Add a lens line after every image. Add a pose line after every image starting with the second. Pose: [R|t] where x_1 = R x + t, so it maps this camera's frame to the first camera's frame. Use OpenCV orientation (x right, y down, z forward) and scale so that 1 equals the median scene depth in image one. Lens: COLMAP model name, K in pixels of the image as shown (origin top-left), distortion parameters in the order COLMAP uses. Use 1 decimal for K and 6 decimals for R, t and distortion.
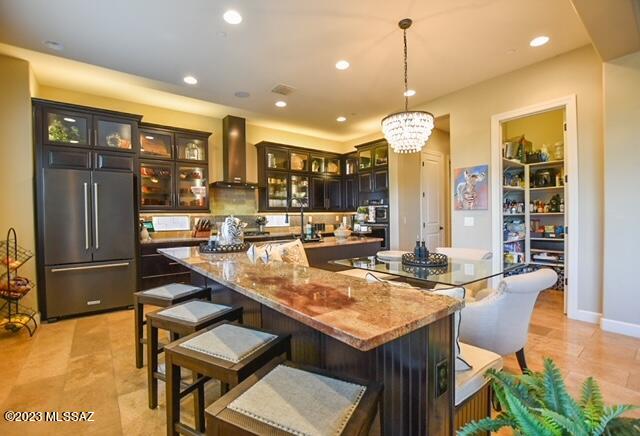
lens RADIAL K [[293.5, 0, 313.3], [0, 293.5, 217.5], [0, 0, 1]] dist [-0.002887, -0.000872]
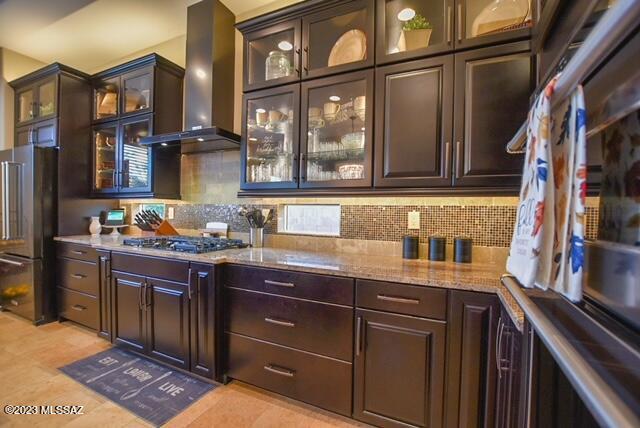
lens RADIAL K [[283.1, 0, 323.2], [0, 283.1, 213.7], [0, 0, 1]] dist [-0.030772, 0.008509]
pose [[0.473187, 0.037234, -0.880175, 0.253479], [-0.021650, 0.999296, 0.030634, -0.010257], [0.880696, 0.004561, 0.473660, 0.977295]]
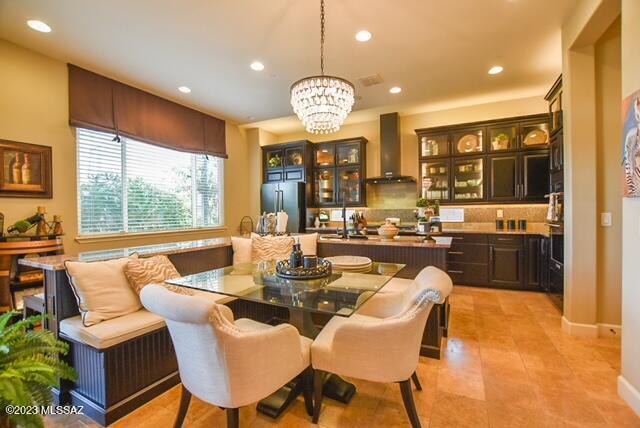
lens RADIAL K [[283.1, 0, 323.2], [0, 283.1, 213.7], [0, 0, 1]] dist [-0.030772, 0.008509]
pose [[0.446731, 0.013763, -0.894562, 0.531401], [-0.000604, 0.999886, 0.015082, -0.006442], [0.894668, -0.006197, 0.446688, 0.355524]]
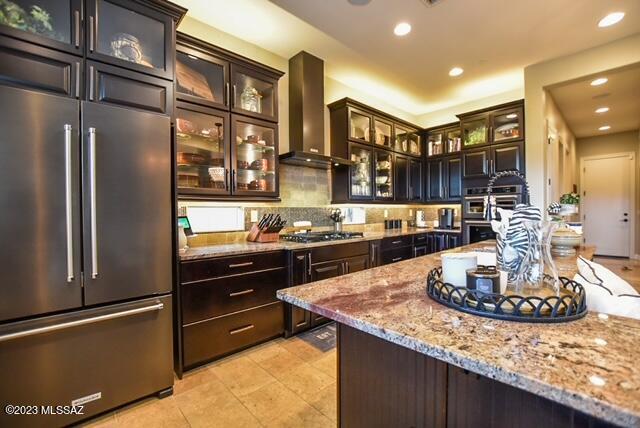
lens RADIAL K [[283.1, 0, 323.2], [0, 283.1, 213.7], [0, 0, 1]] dist [-0.030772, 0.008509]
pose [[0.993462, 0.005535, 0.114033, -0.312778], [-0.005974, 0.999976, 0.003511, 0.004723], [-0.114011, -0.004170, 0.993471, 0.384482]]
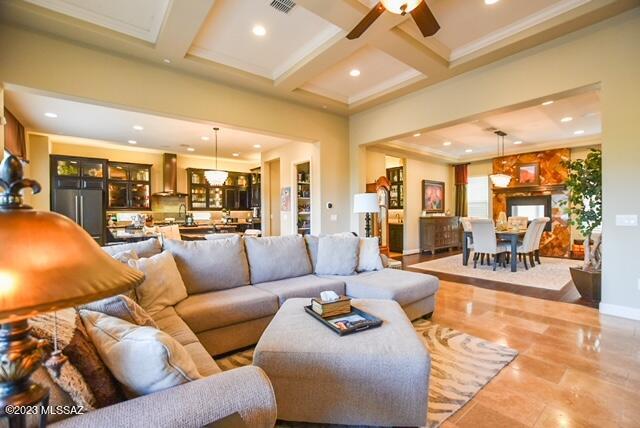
lens RADIAL K [[283.1, 0, 323.2], [0, 283.1, 213.7], [0, 0, 1]] dist [-0.030772, 0.008509]
pose [[0.999545, 0.006704, 0.029409, 0.570697], [-0.006649, 0.999976, -0.001982, -0.003544], [-0.029422, 0.001786, 0.999565, -0.631799]]
